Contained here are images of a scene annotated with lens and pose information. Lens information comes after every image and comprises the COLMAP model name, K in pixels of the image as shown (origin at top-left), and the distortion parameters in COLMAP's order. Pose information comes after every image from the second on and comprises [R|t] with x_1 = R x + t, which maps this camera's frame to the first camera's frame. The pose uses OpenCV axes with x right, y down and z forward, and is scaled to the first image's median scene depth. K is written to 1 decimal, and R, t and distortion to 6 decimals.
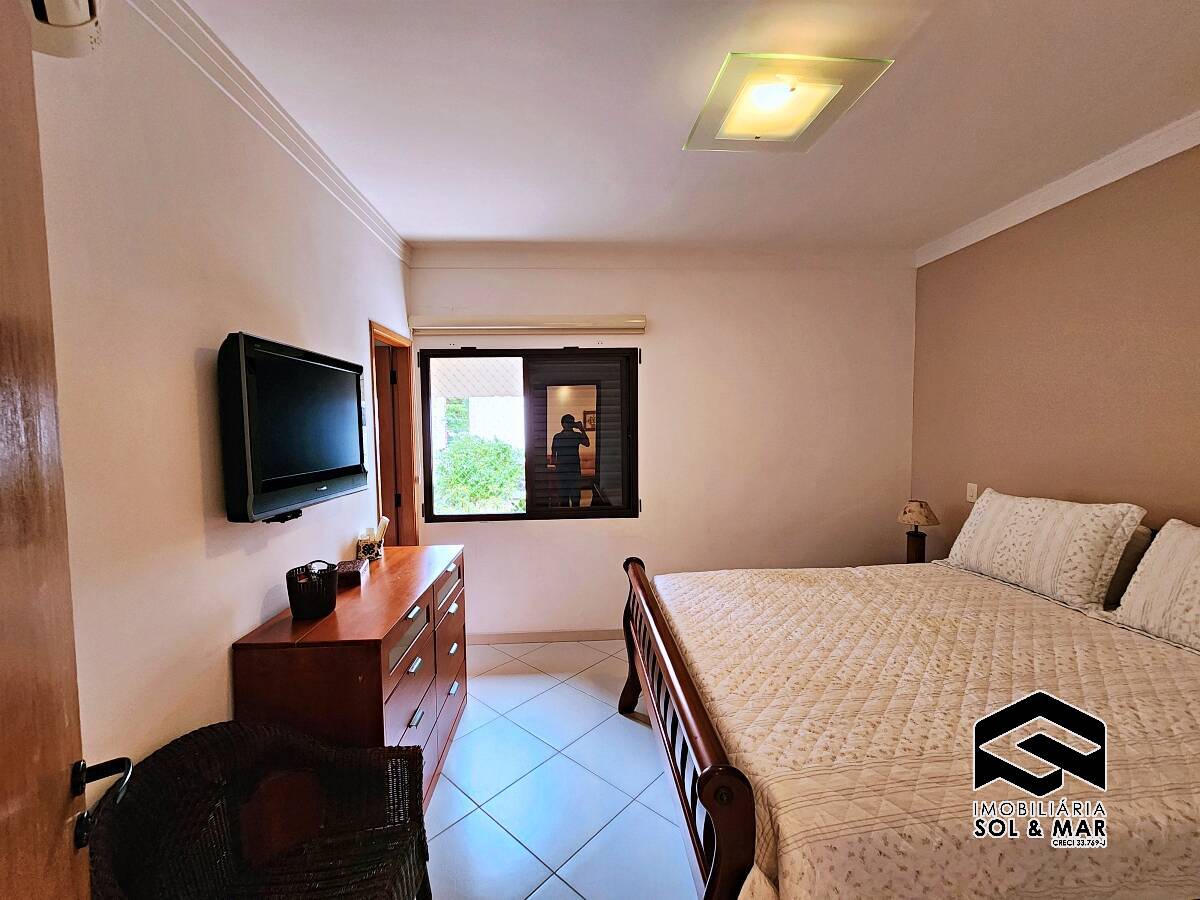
lens RADIAL K [[493.5, 0, 597.6], [0, 493.5, 453.6], [0, 0, 1]] dist [-0.004072, 0.002947]
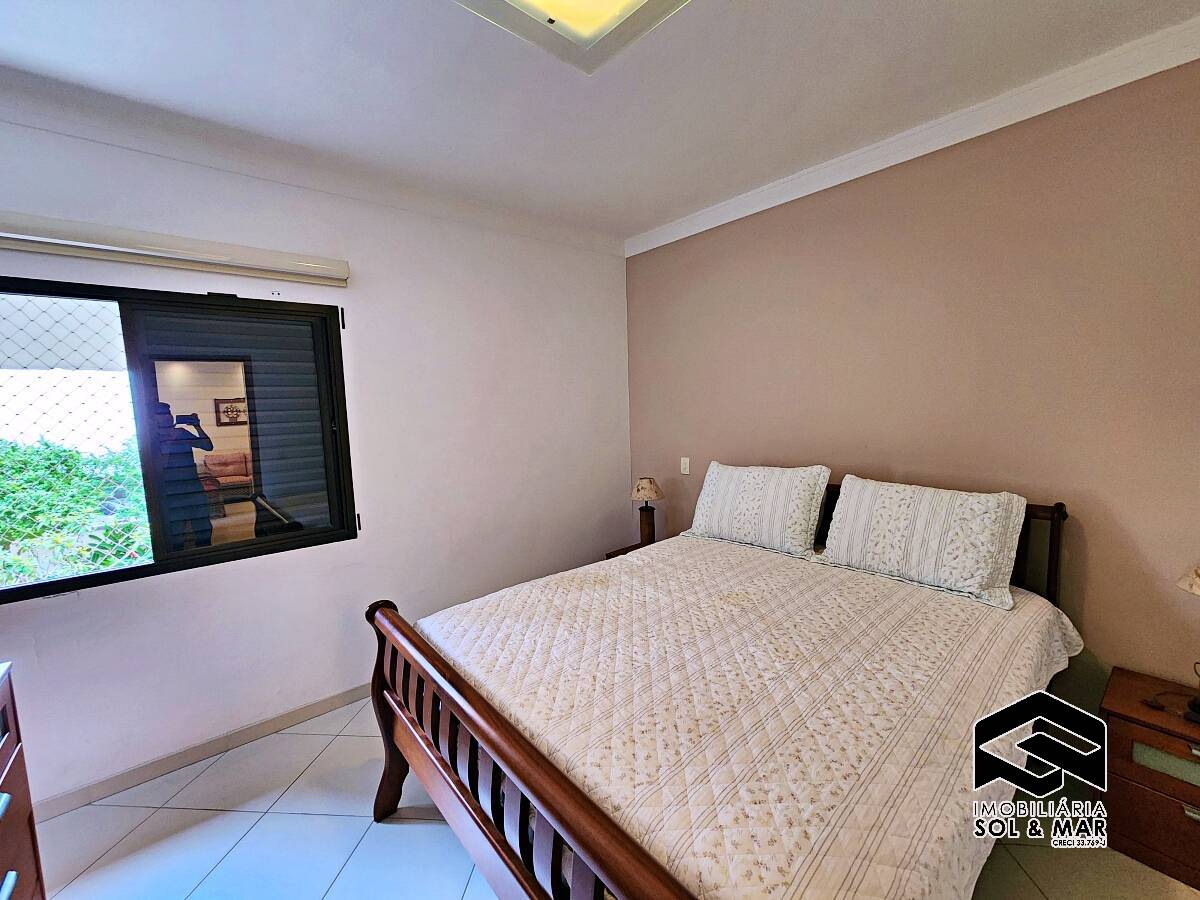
lens RADIAL K [[493.5, 0, 599.1], [0, 493.5, 458.5], [0, 0, 1]] dist [-0.004072, 0.002947]
pose [[0.797492, -0.080000, 0.598003, -0.081528], [0.058845, 0.996758, 0.054869, -0.012238], [-0.600453, -0.008568, 0.799614, 0.247473]]
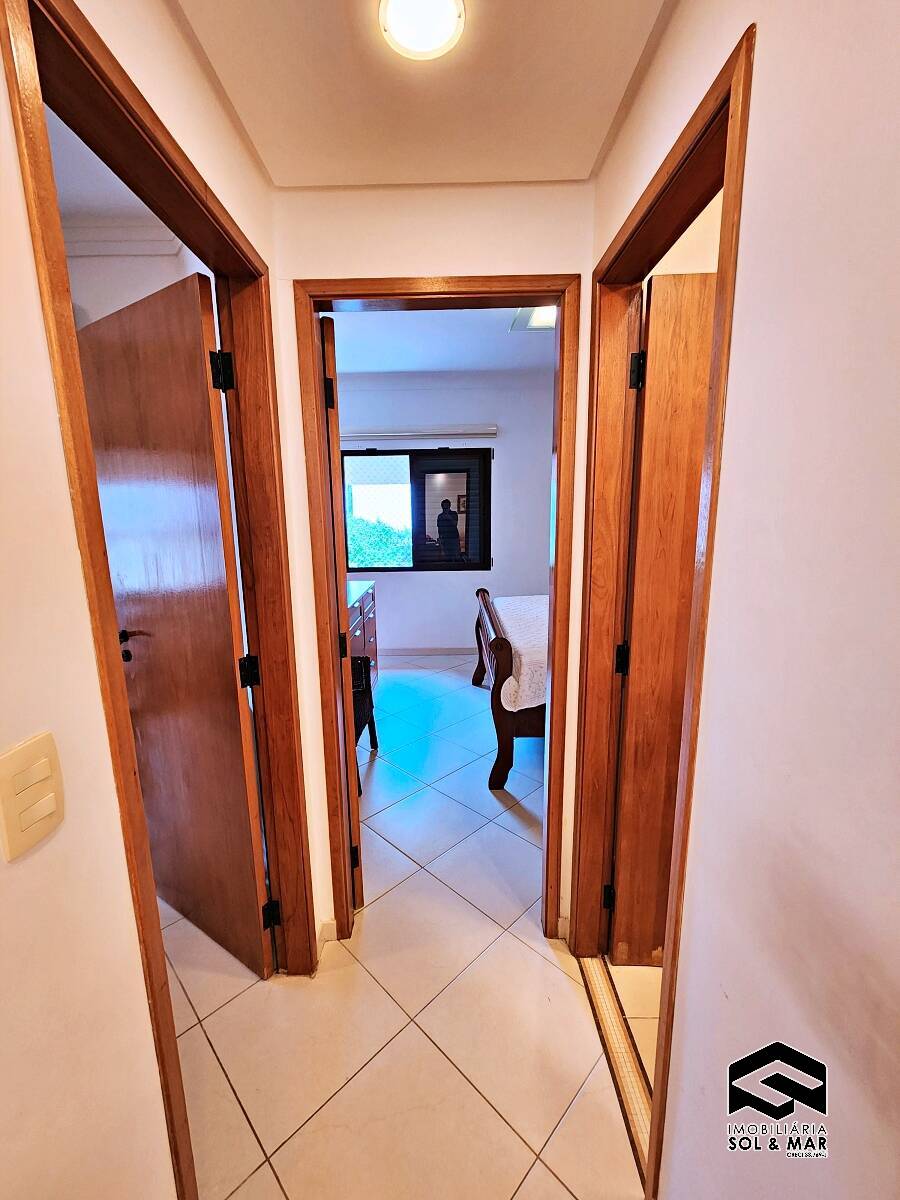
lens RADIAL K [[493.5, 0, 443.2], [0, 493.5, 606.8], [0, 0, 1]] dist [-0.004072, 0.002947]
pose [[0.997949, 0.011476, -0.062975, 0.048859], [-0.002980, 0.991061, 0.133379, 0.057733], [0.063943, -0.132917, 0.989062, -0.569932]]
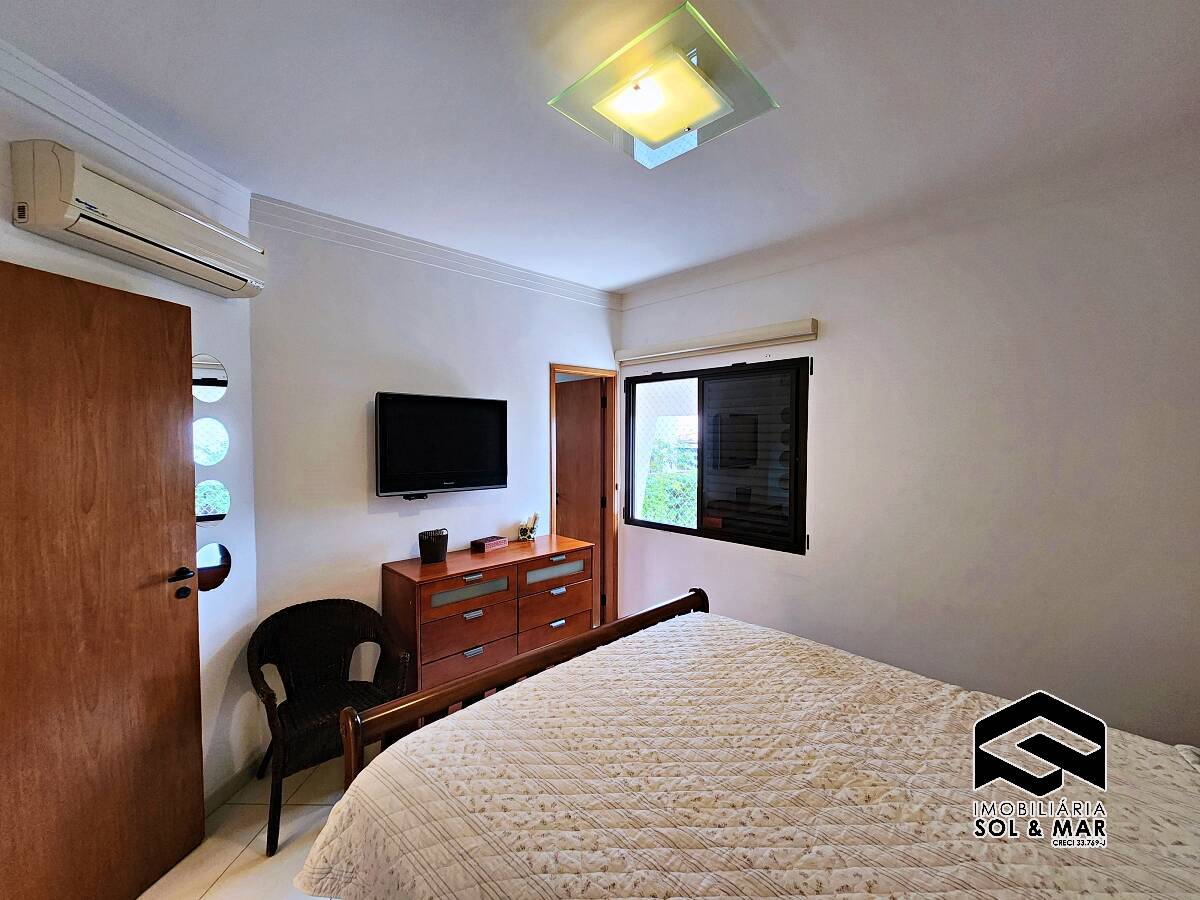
lens RADIAL K [[493.5, 0, 605.7], [0, 493.5, 454.8], [0, 0, 1]] dist [-0.004072, 0.002947]
pose [[0.661213, 0.042882, -0.748972, 0.640221], [-0.056561, 0.998373, 0.007228, -0.040076], [0.748063, 0.037583, 0.662563, 0.230207]]
